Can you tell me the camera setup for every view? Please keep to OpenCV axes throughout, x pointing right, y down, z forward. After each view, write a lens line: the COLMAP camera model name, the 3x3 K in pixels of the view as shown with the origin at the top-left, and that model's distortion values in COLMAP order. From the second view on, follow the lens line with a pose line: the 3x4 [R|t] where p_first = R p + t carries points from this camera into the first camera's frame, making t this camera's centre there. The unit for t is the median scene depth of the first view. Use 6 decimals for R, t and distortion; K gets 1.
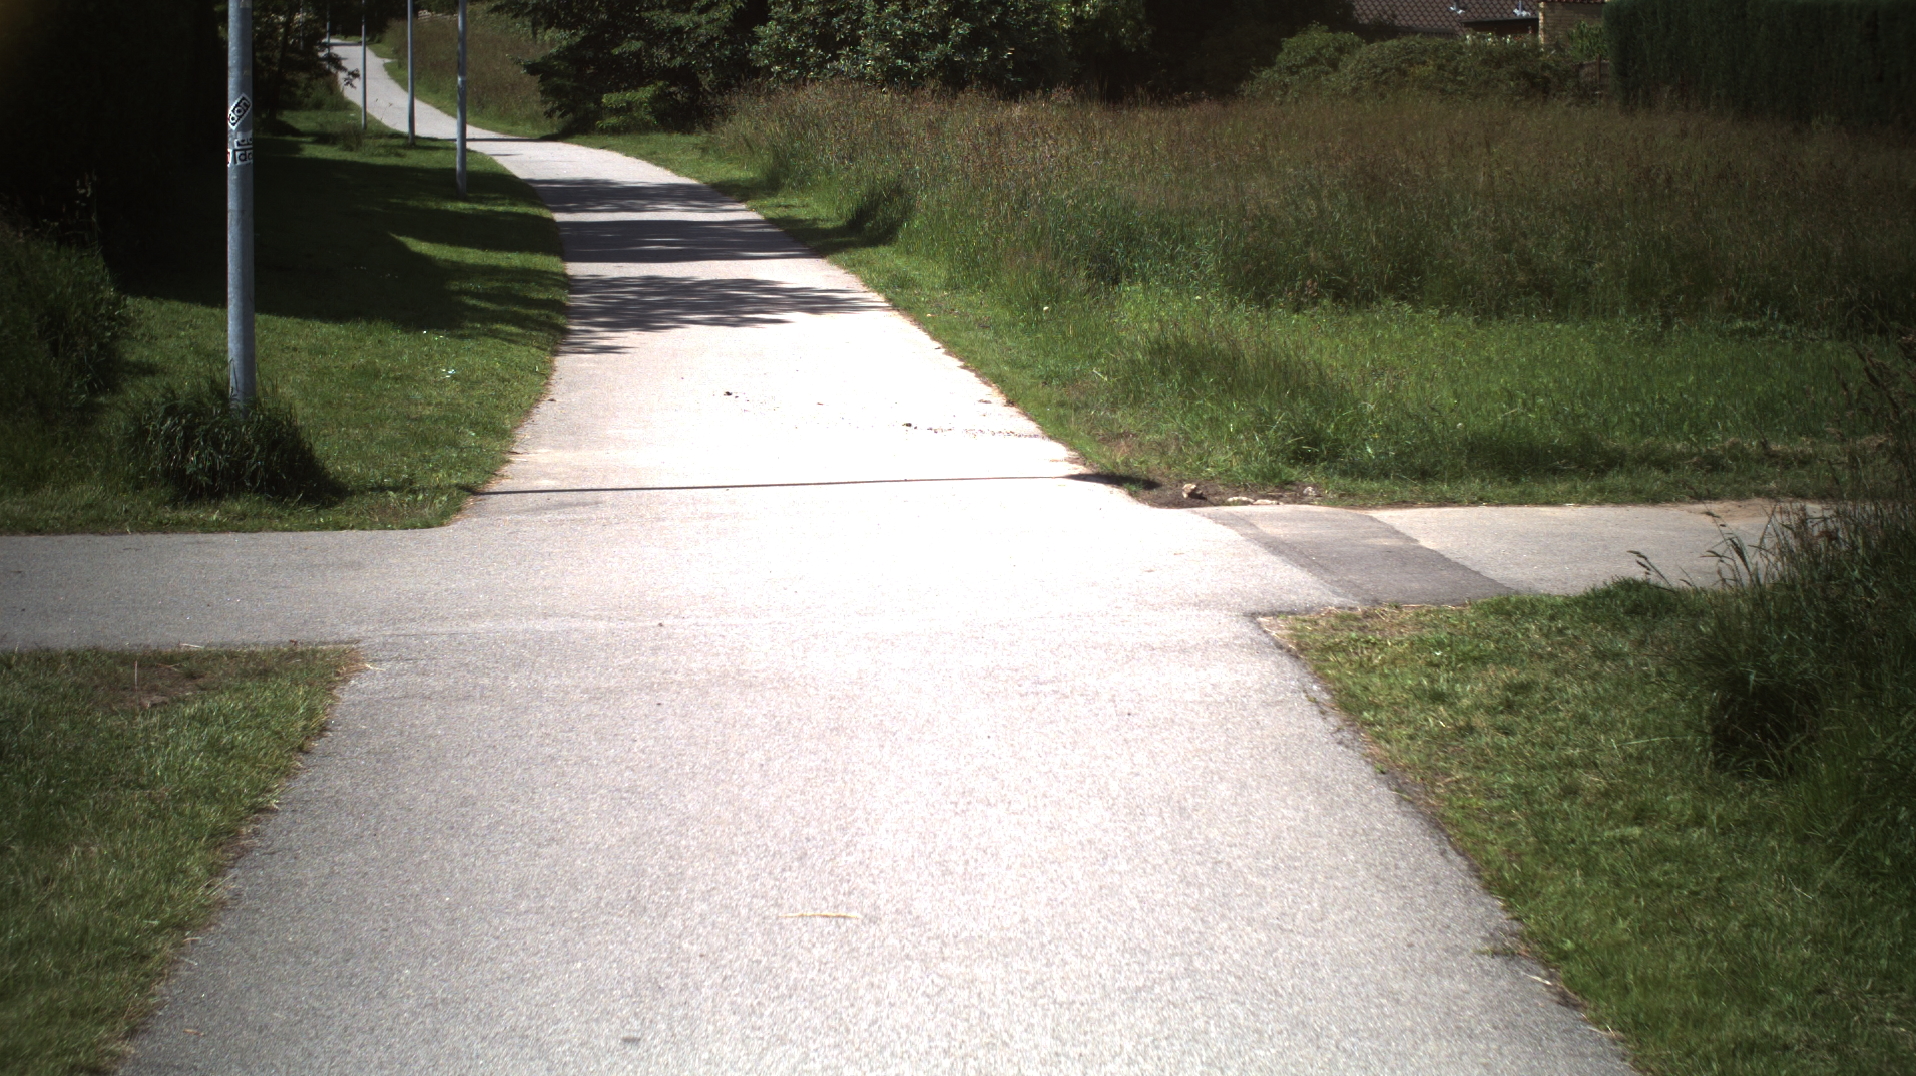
lens RADIAL K [[3415.9, 0, 958.0], [0, 3415.9, 538.0], [0, 0, 1]] dist [-0.294842, 0.539243]
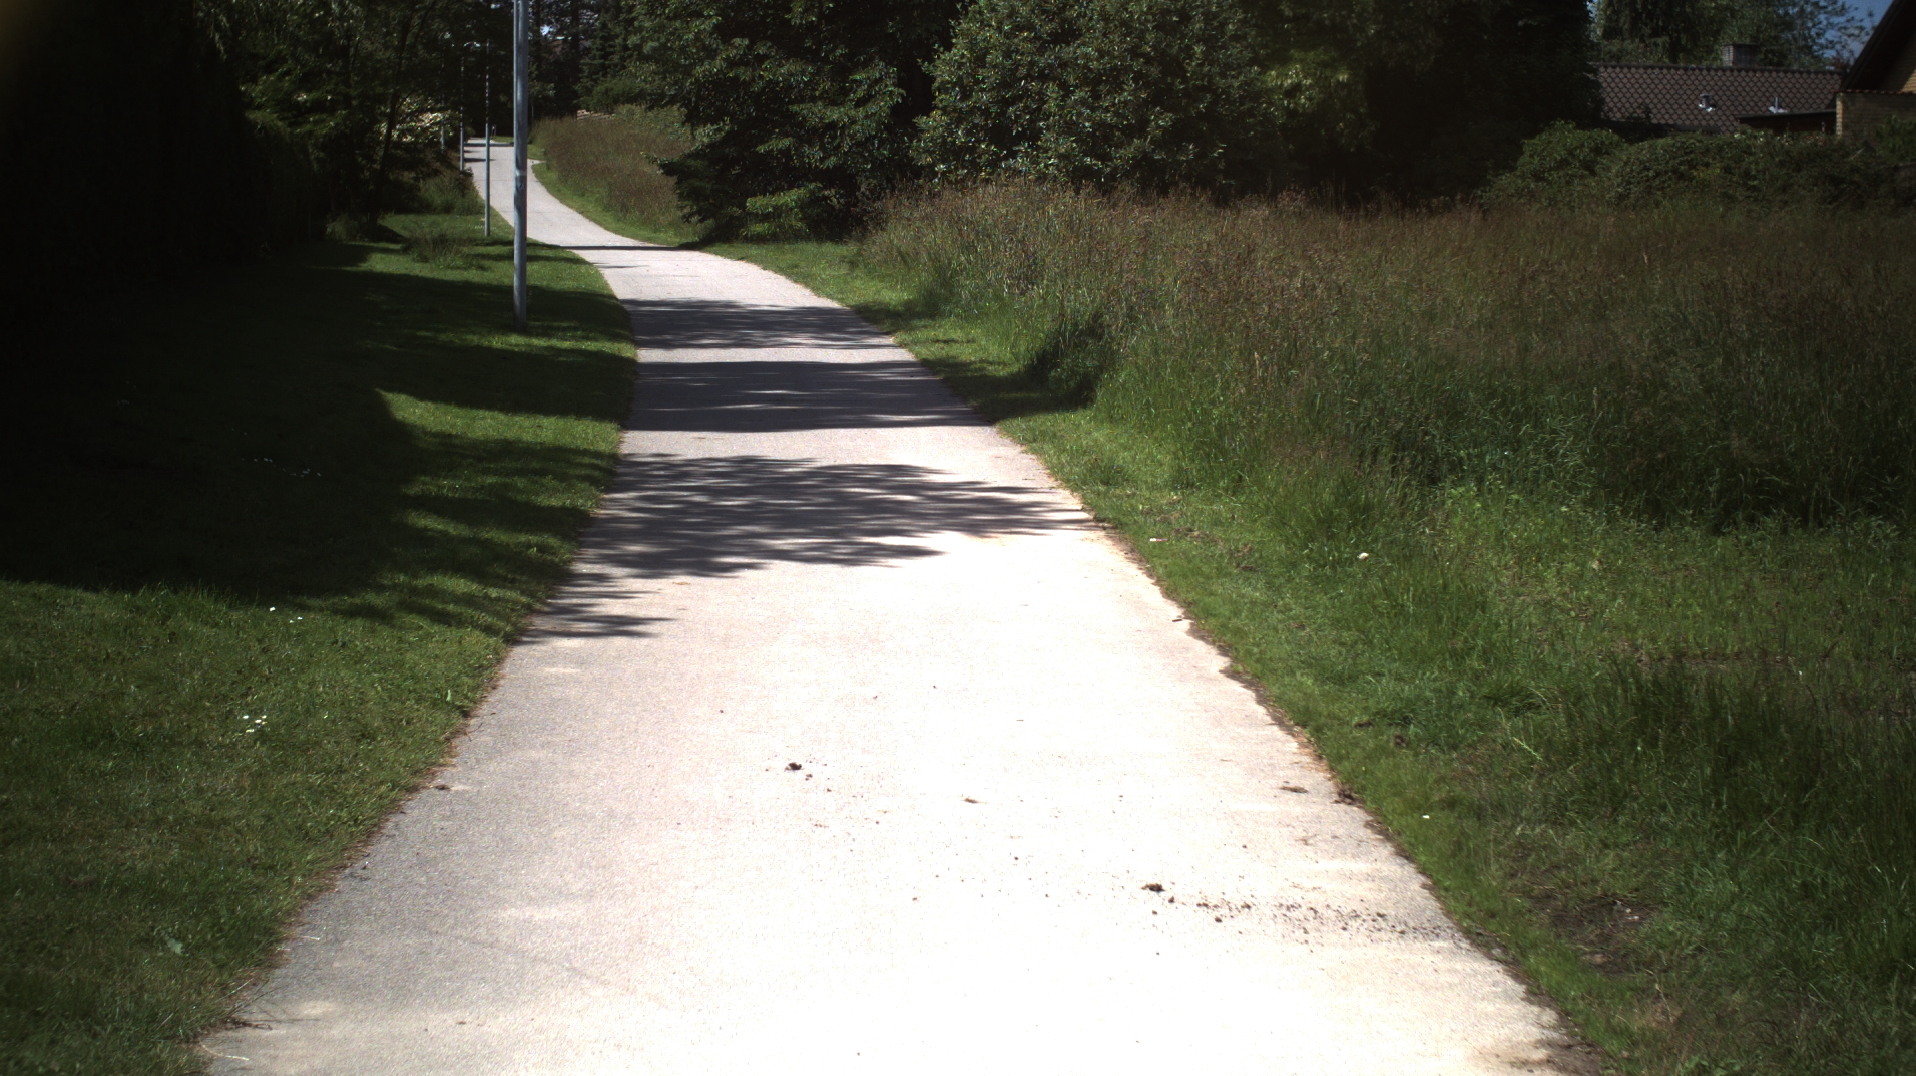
lens RADIAL K [[3399.1, 0, 954.5], [0, 3399.1, 600.8], [0, 0, 1]] dist [-0.213255, 0.064016]
pose [[0.998609, 0.008487, -0.052030, -0.006099], [-0.009143, 0.999882, -0.012381, -0.022256], [0.051919, 0.012839, 0.998569, 0.177412]]
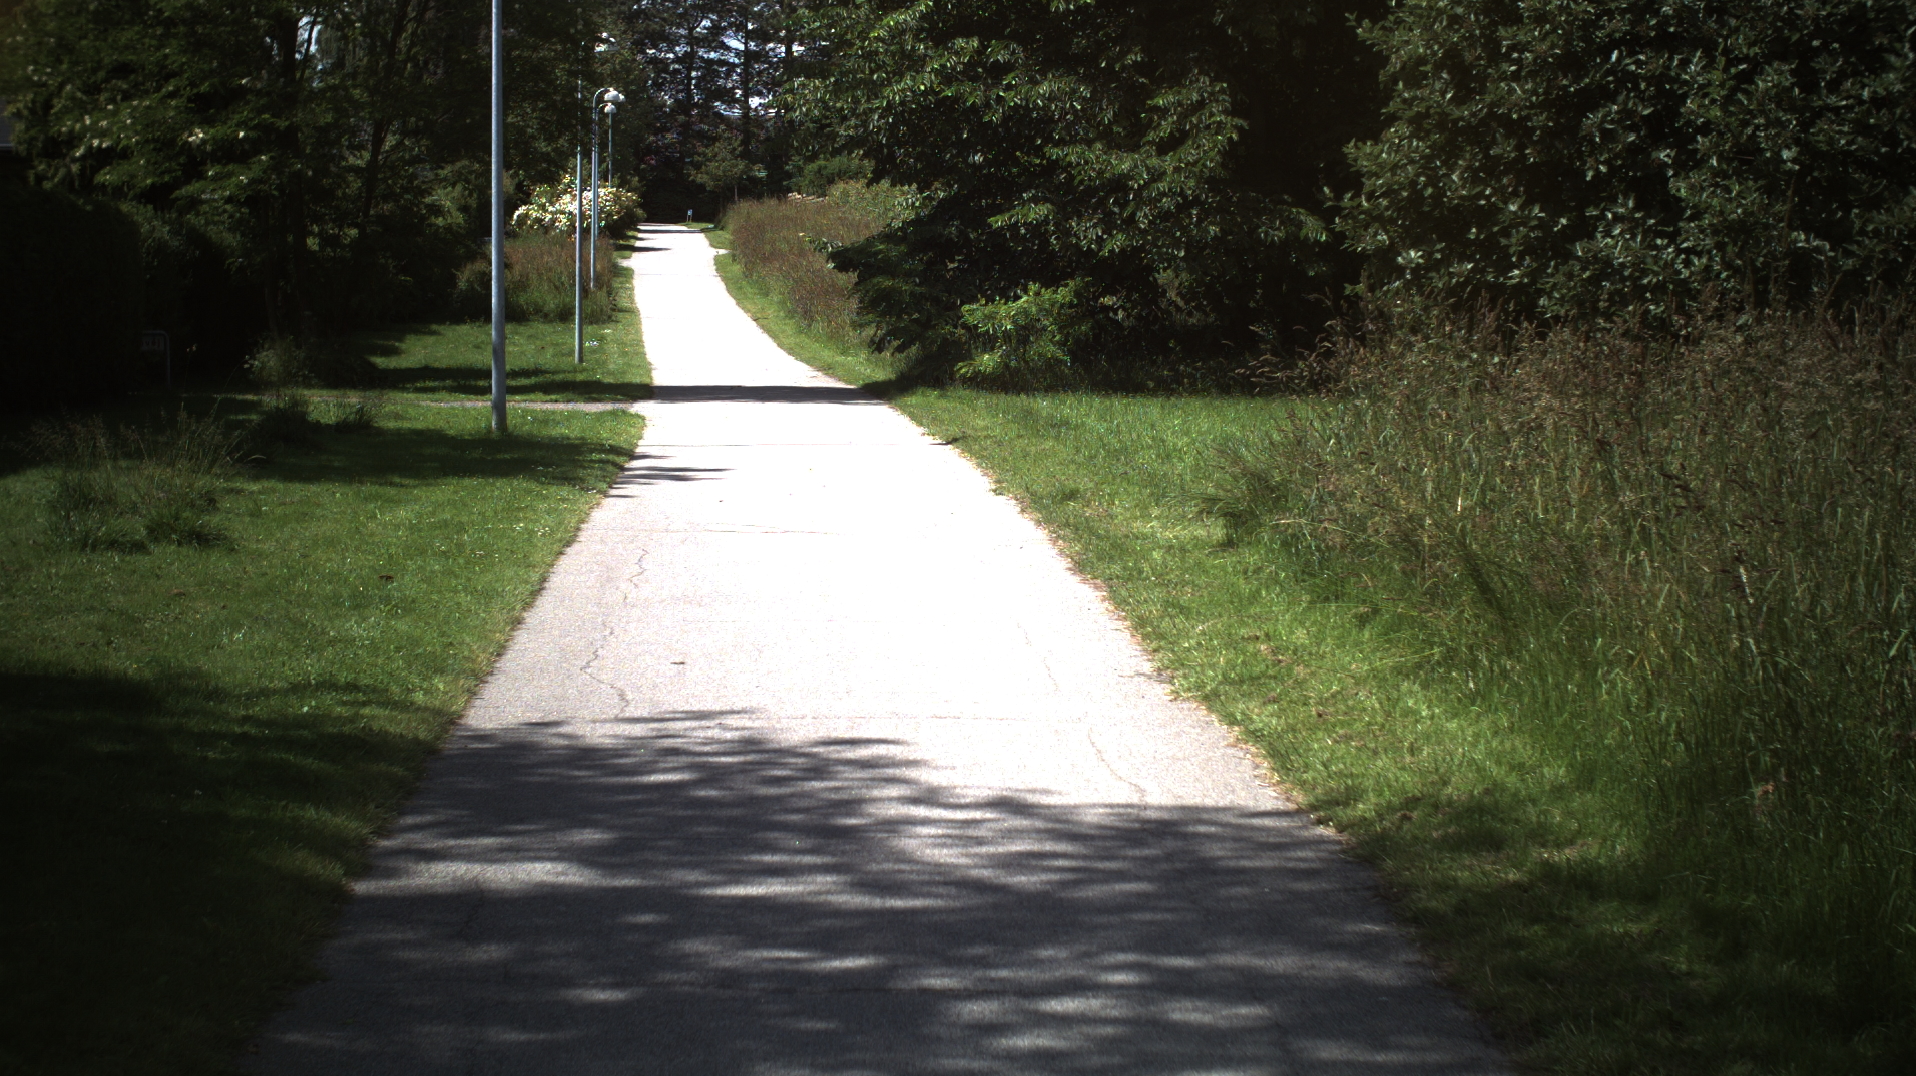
lens RADIAL K [[3415.9, 0, 958.0], [0, 3415.9, 538.0], [0, 0, 1]] dist [-0.294842, 0.539243]
pose [[0.992484, 0.009613, -0.122000, -0.062344], [-0.016696, 0.998225, -0.057166, -0.095220], [0.121234, 0.058773, 0.990882, 0.698836]]
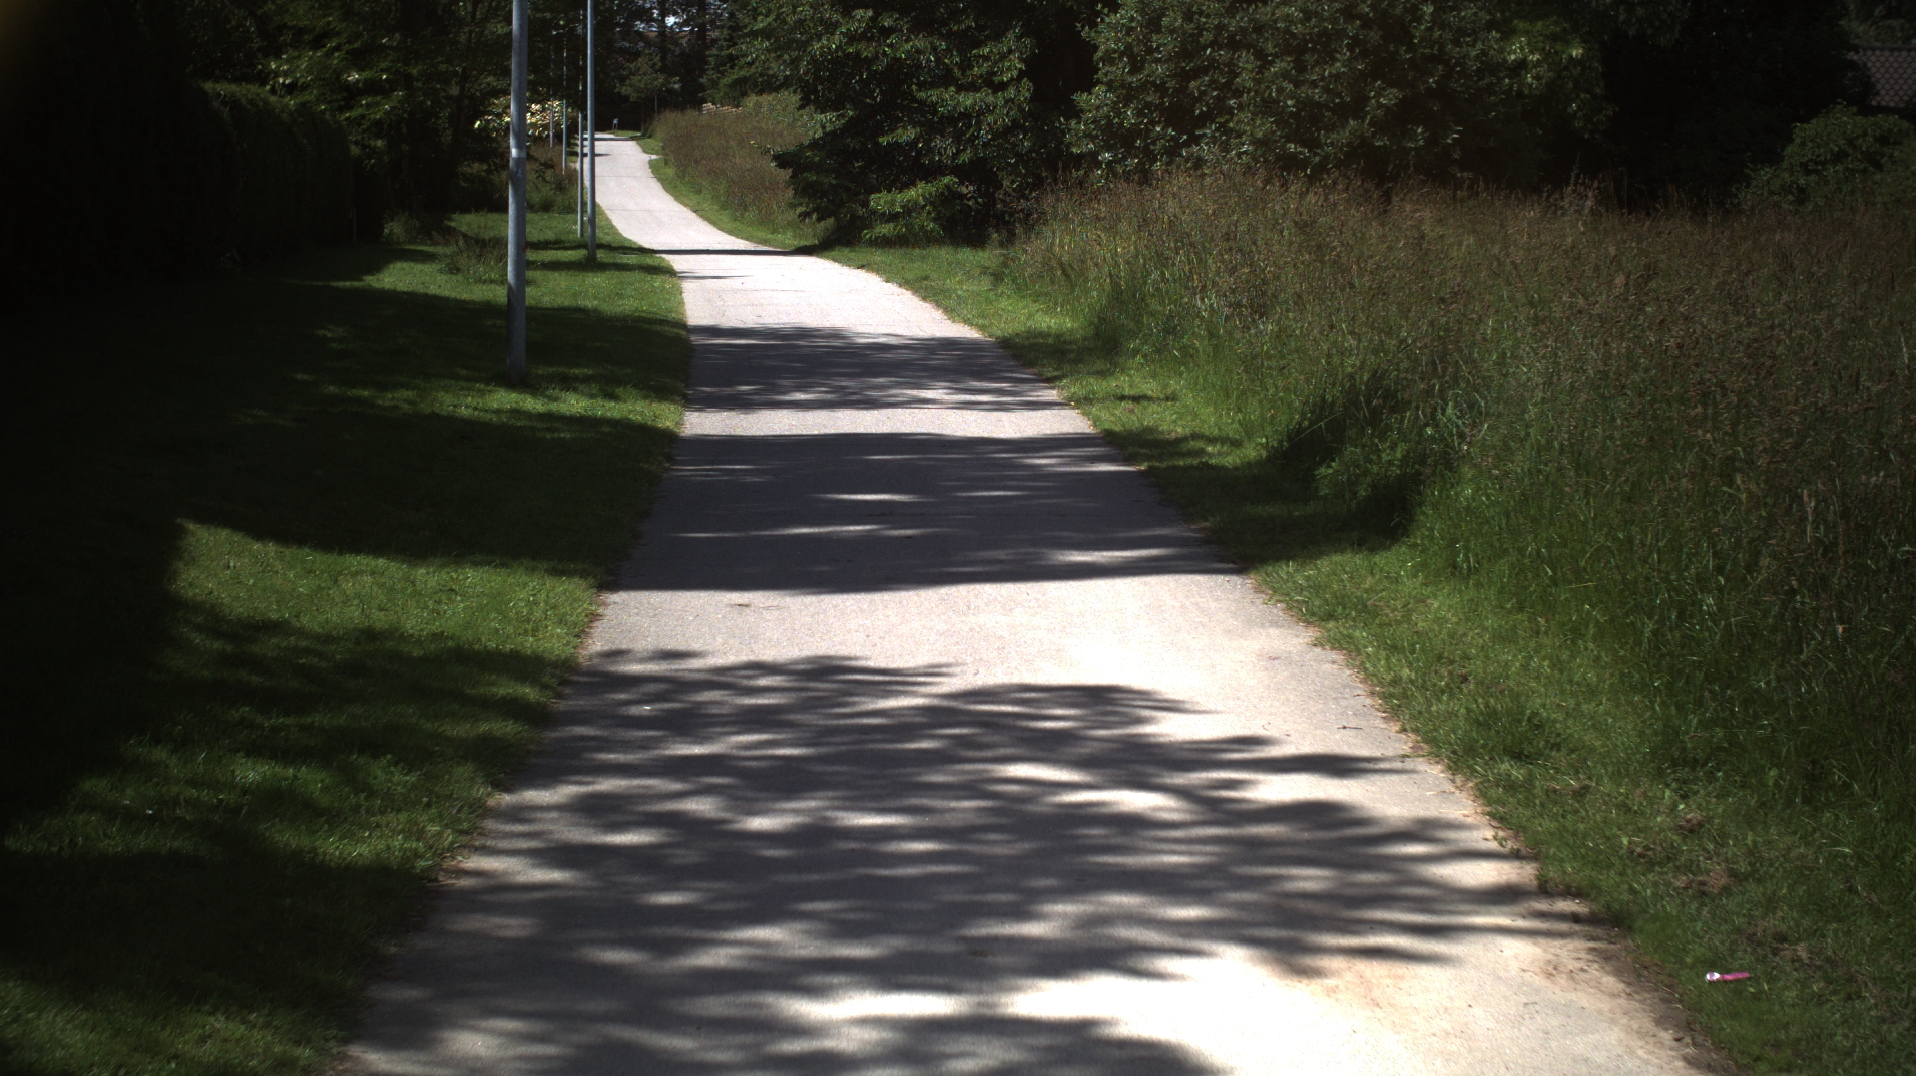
lens RADIAL K [[3415.9, 0, 958.0], [0, 3415.9, 538.0], [0, 0, 1]] dist [-0.294842, 0.539243]
pose [[0.995752, 0.011456, -0.091358, -0.021799], [-0.014286, 0.999436, -0.030378, -0.044478], [0.090958, 0.031554, 0.995355, 0.351661]]
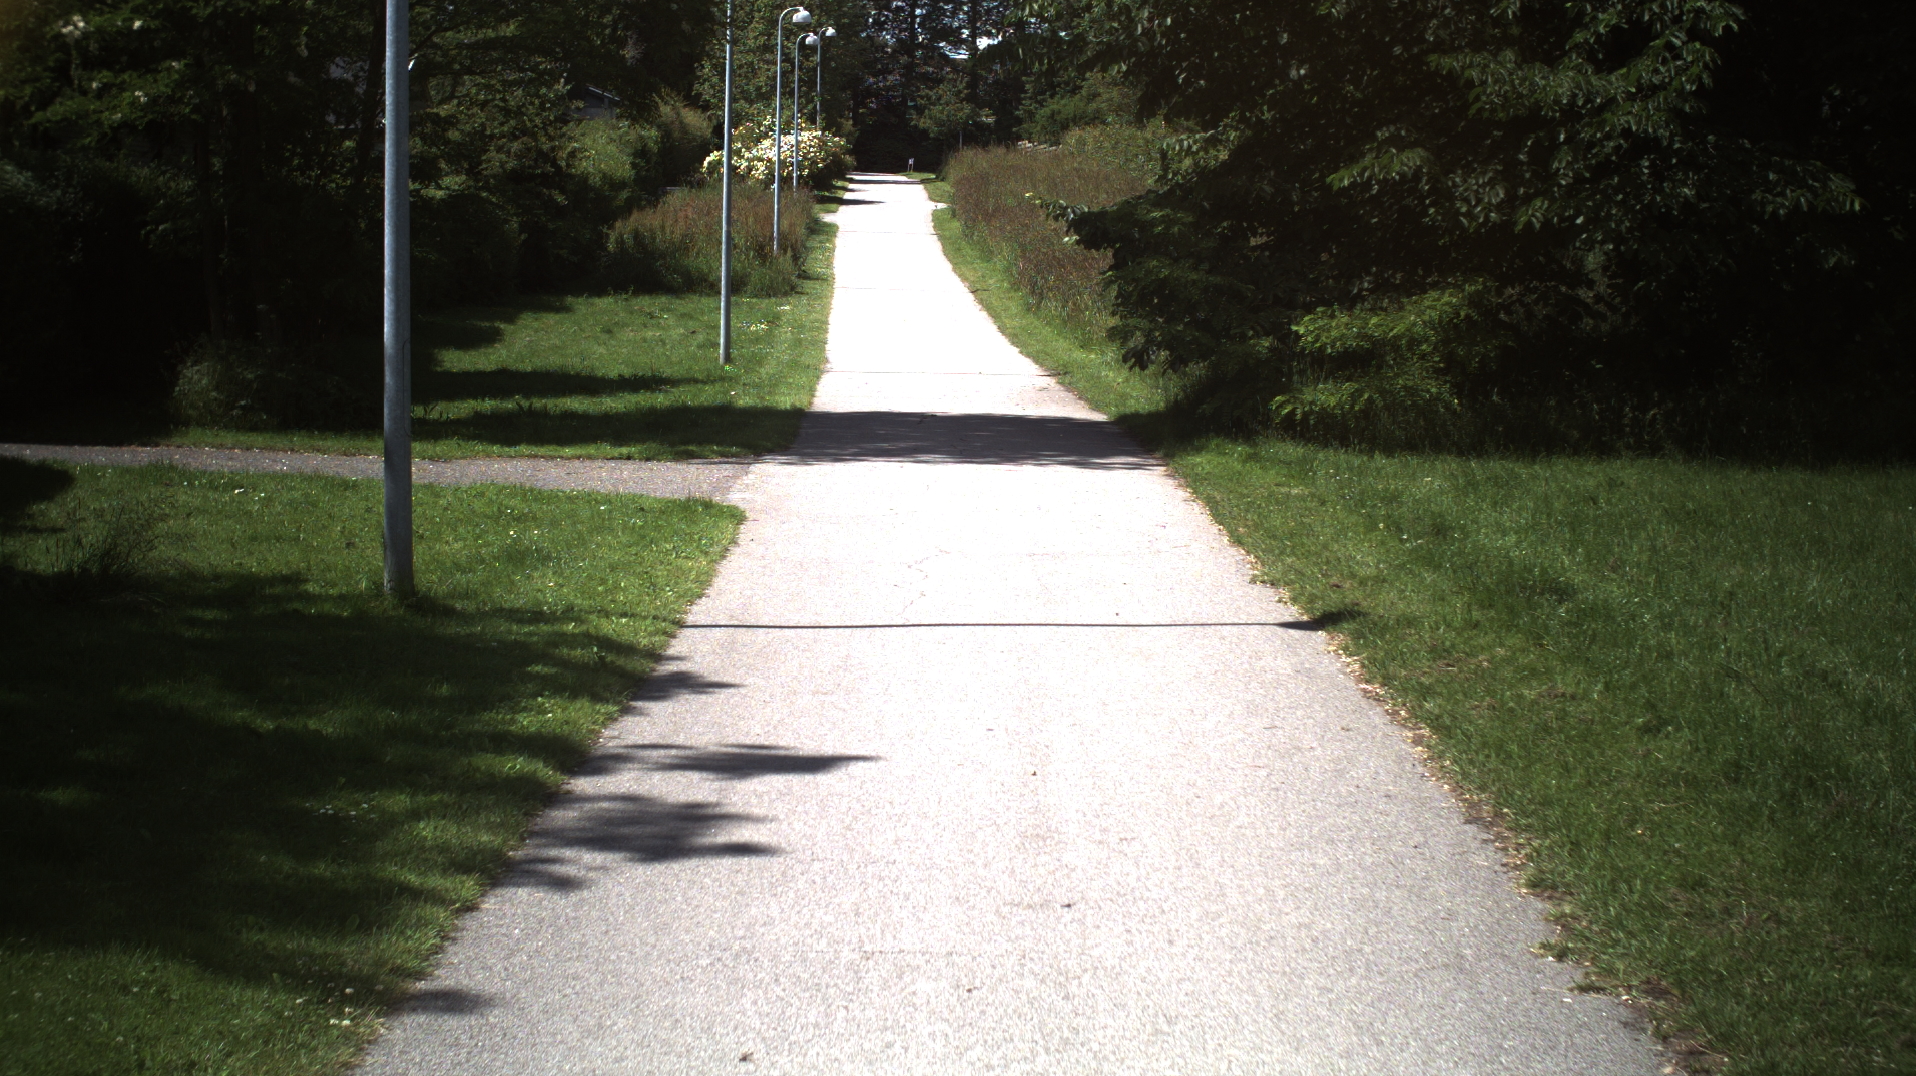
lens RADIAL K [[3399.1, 0, 954.5], [0, 3399.1, 600.8], [0, 0, 1]] dist [-0.213255, 0.064016]
pose [[0.981711, 0.029604, -0.188060, -0.106466], [-0.034457, 0.999151, -0.022589, -0.134639], [0.187231, 0.028656, 0.981898, 0.959200]]
